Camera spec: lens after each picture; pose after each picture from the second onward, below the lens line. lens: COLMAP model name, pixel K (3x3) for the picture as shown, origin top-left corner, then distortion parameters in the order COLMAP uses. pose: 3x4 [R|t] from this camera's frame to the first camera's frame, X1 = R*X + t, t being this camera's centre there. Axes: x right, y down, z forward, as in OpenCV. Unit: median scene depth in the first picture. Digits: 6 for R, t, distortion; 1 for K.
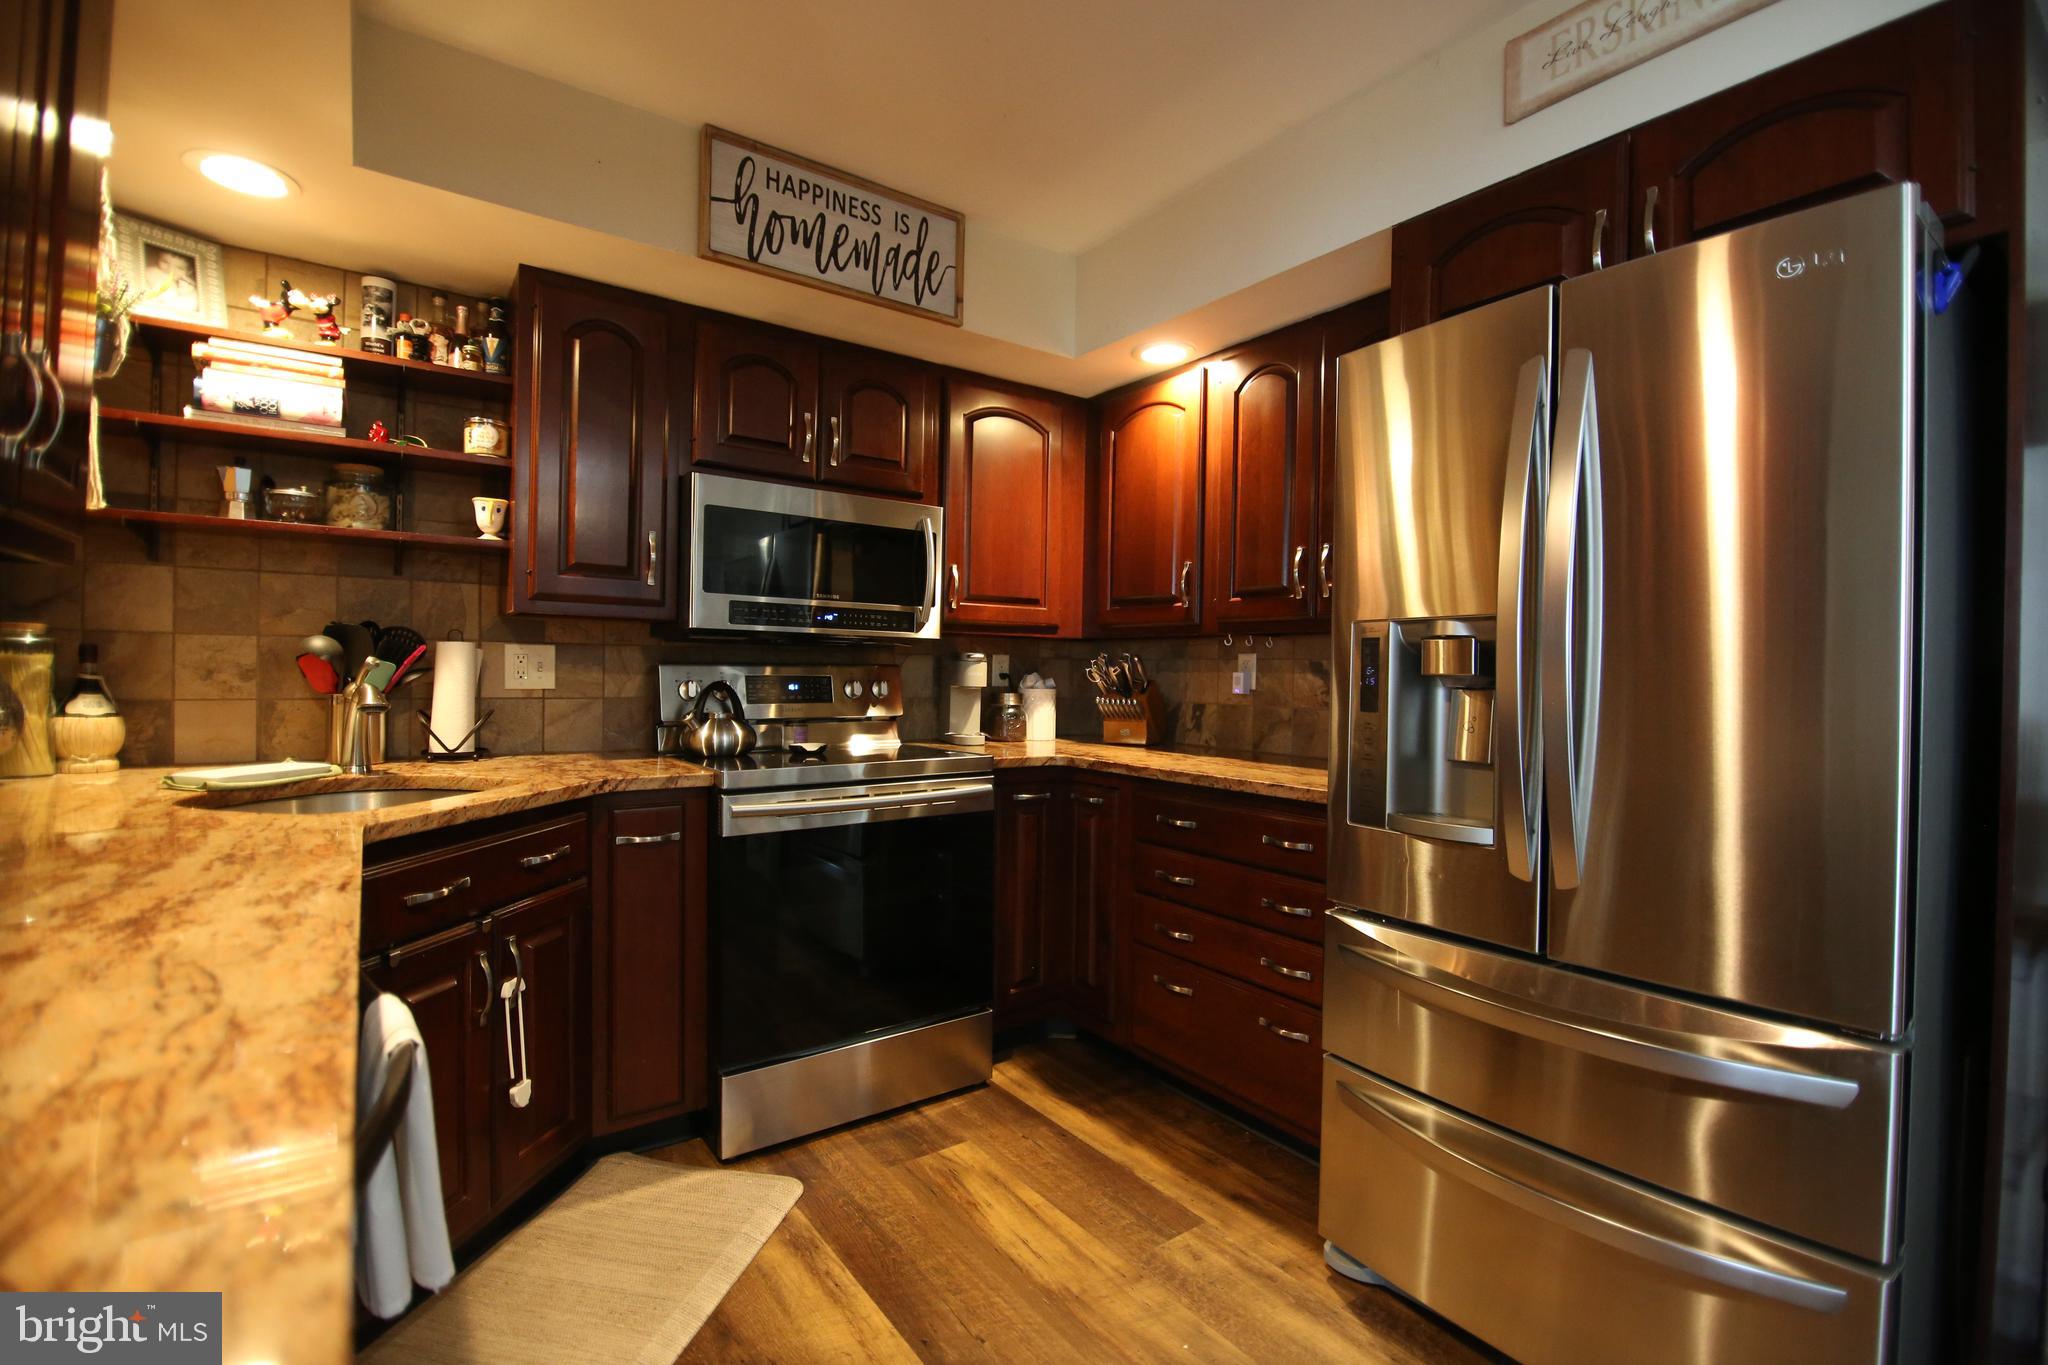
lens RADIAL K [[913.7, 0, 1021.4], [0, 913.7, 676.1], [0, 0, 1]] dist [0.001274, -0.012558]
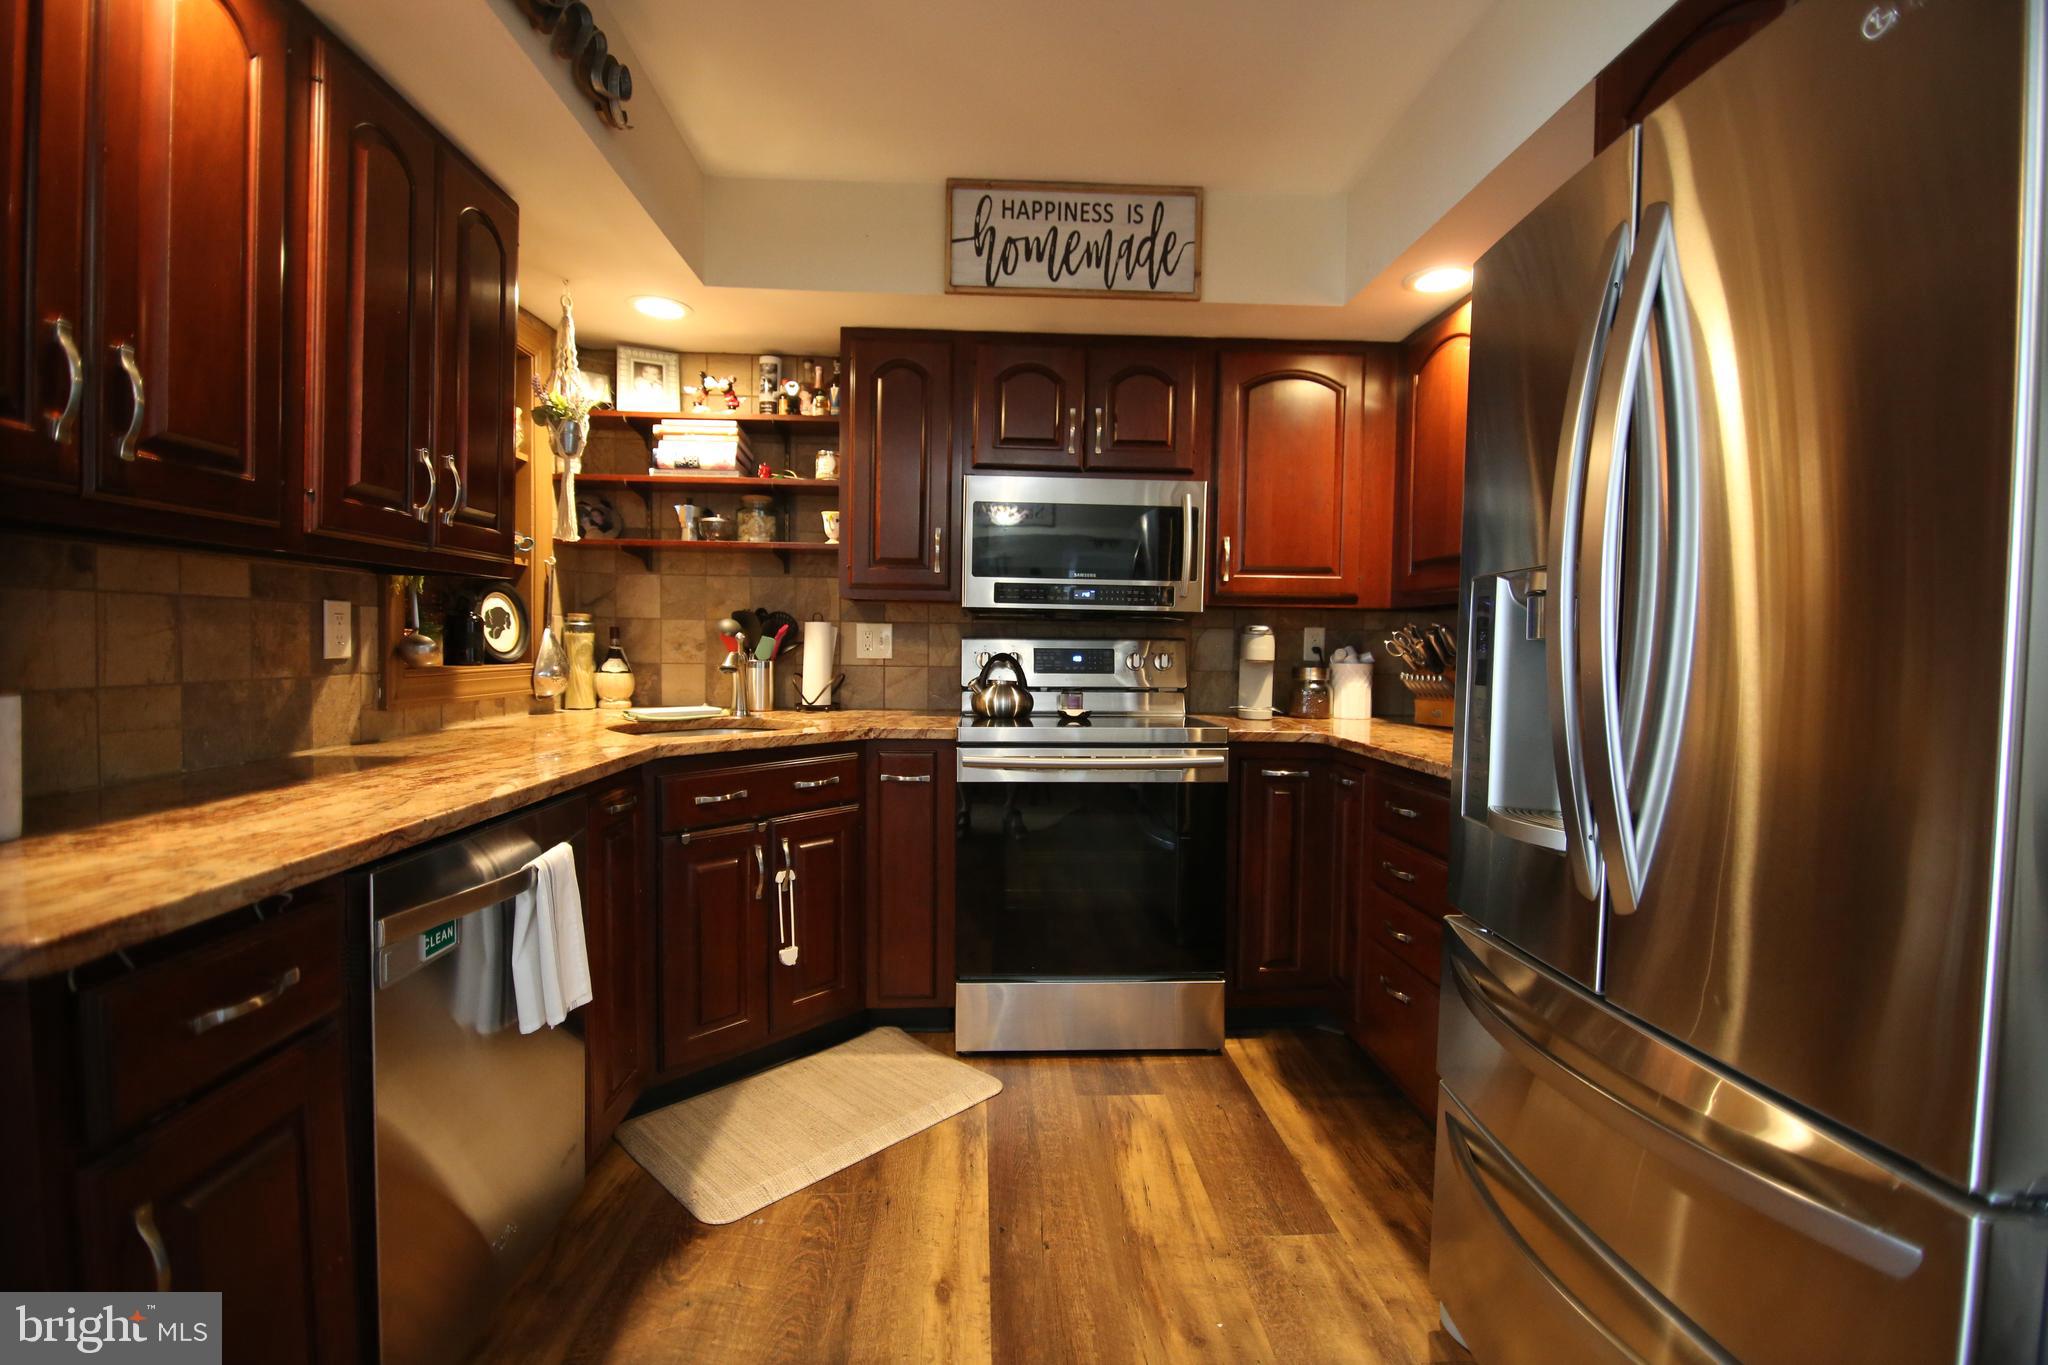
lens RADIAL K [[913.7, 0, 1021.4], [0, 913.7, 676.1], [0, 0, 1]] dist [0.001274, -0.012558]
pose [[0.837178, 0.015049, -0.546724, 0.370341], [-0.003754, 0.999756, 0.021770, 0.011246], [0.546918, -0.016173, 0.837030, 0.050281]]
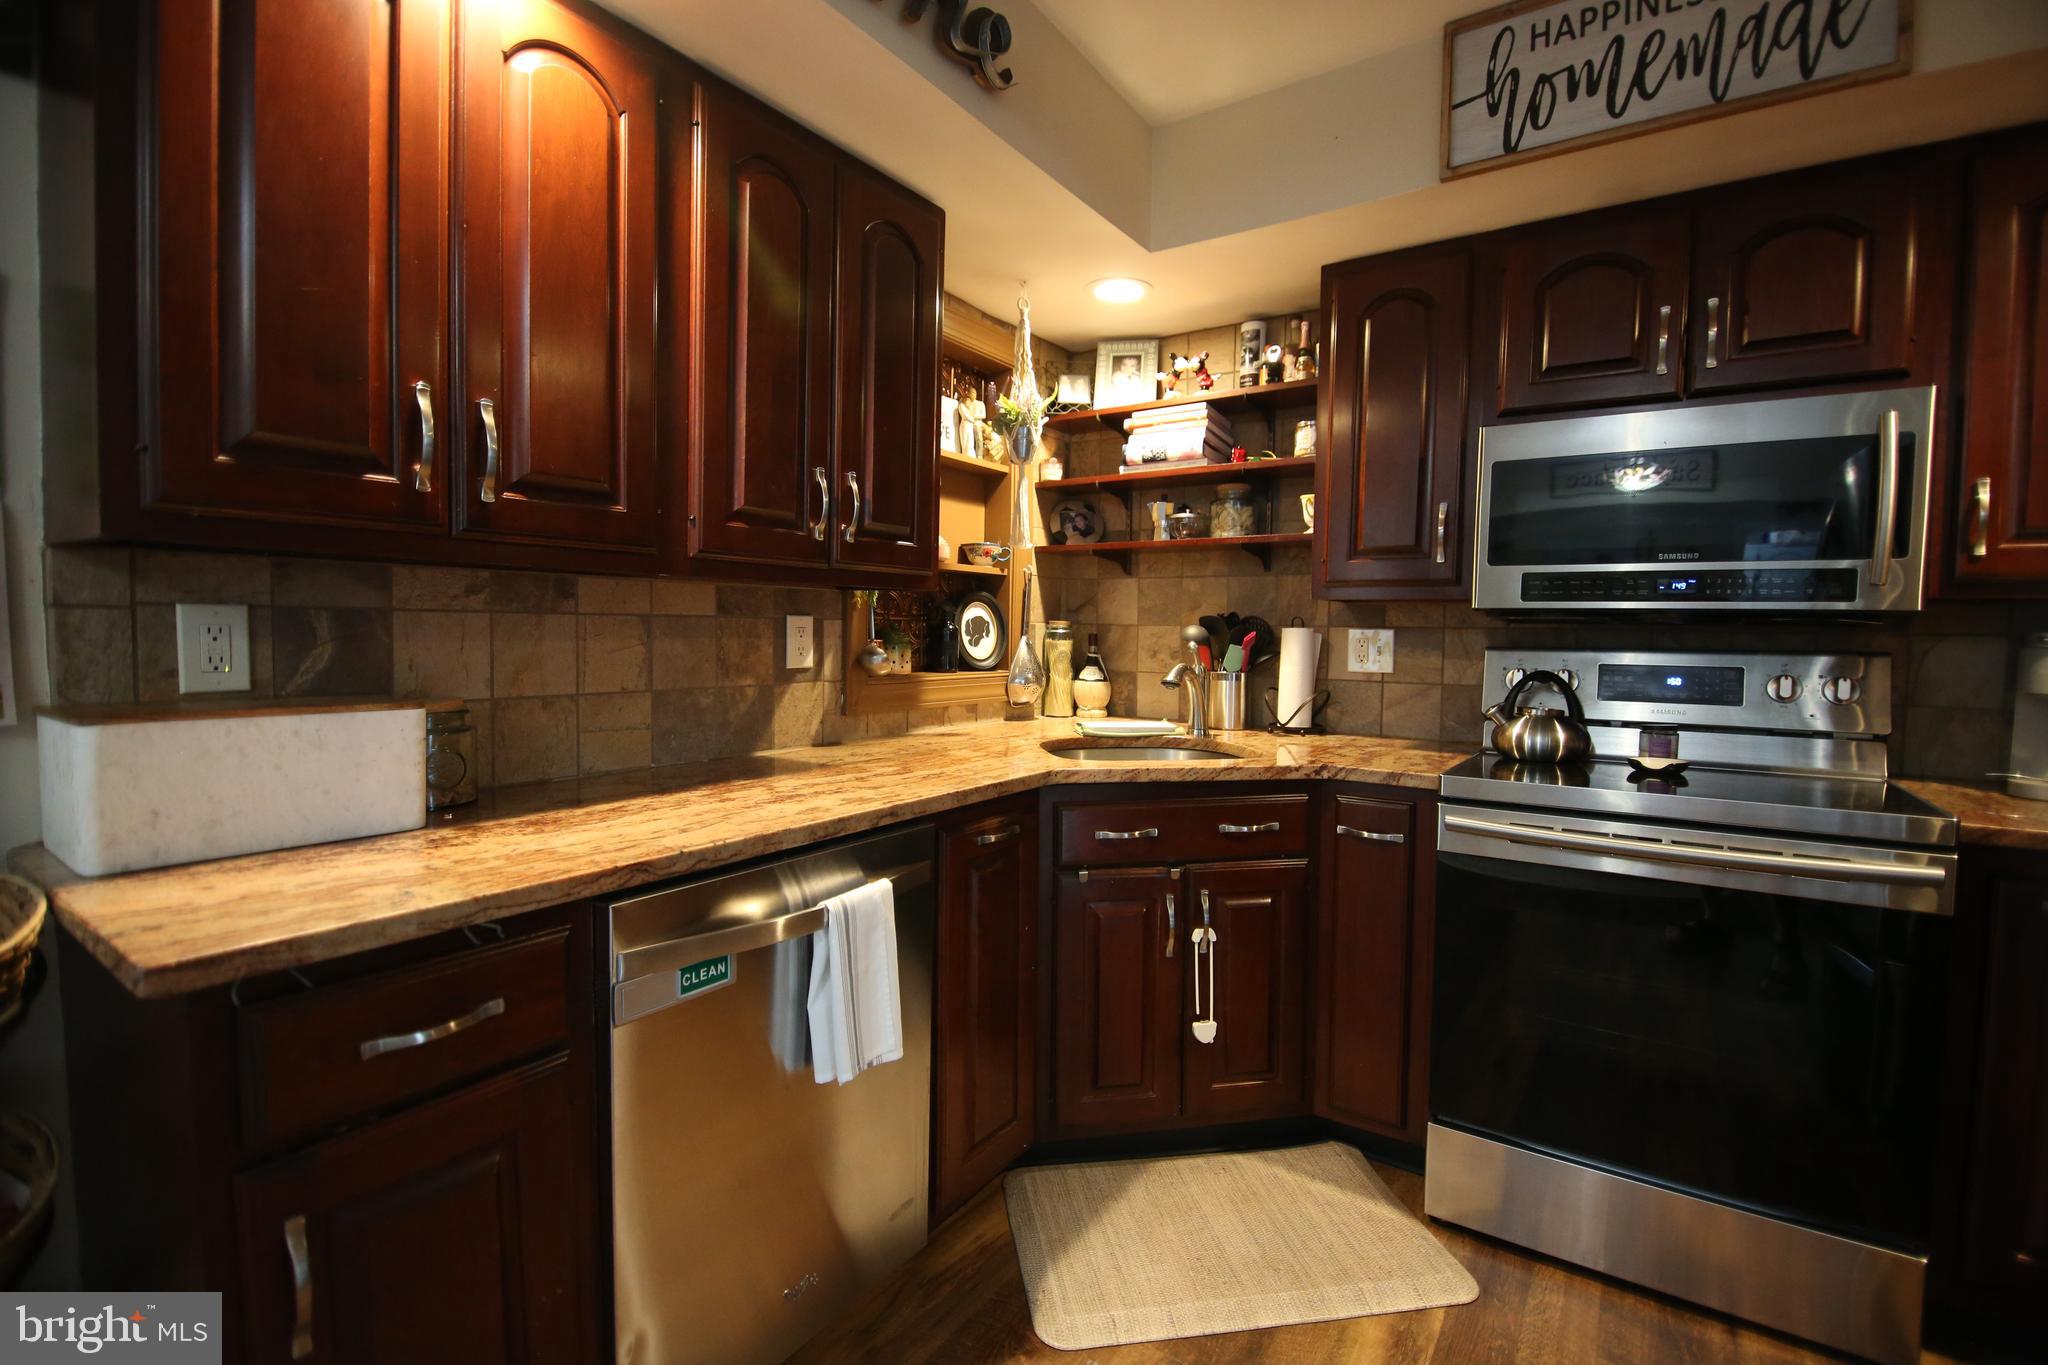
lens RADIAL K [[913.7, 0, 1021.4], [0, 913.7, 676.1], [0, 0, 1]] dist [0.001274, -0.012558]
pose [[0.338418, 0.036025, -0.940306, 0.330739], [-0.015169, 0.999346, 0.032827, -0.010872], [0.940874, 0.003154, 0.338743, 0.316600]]
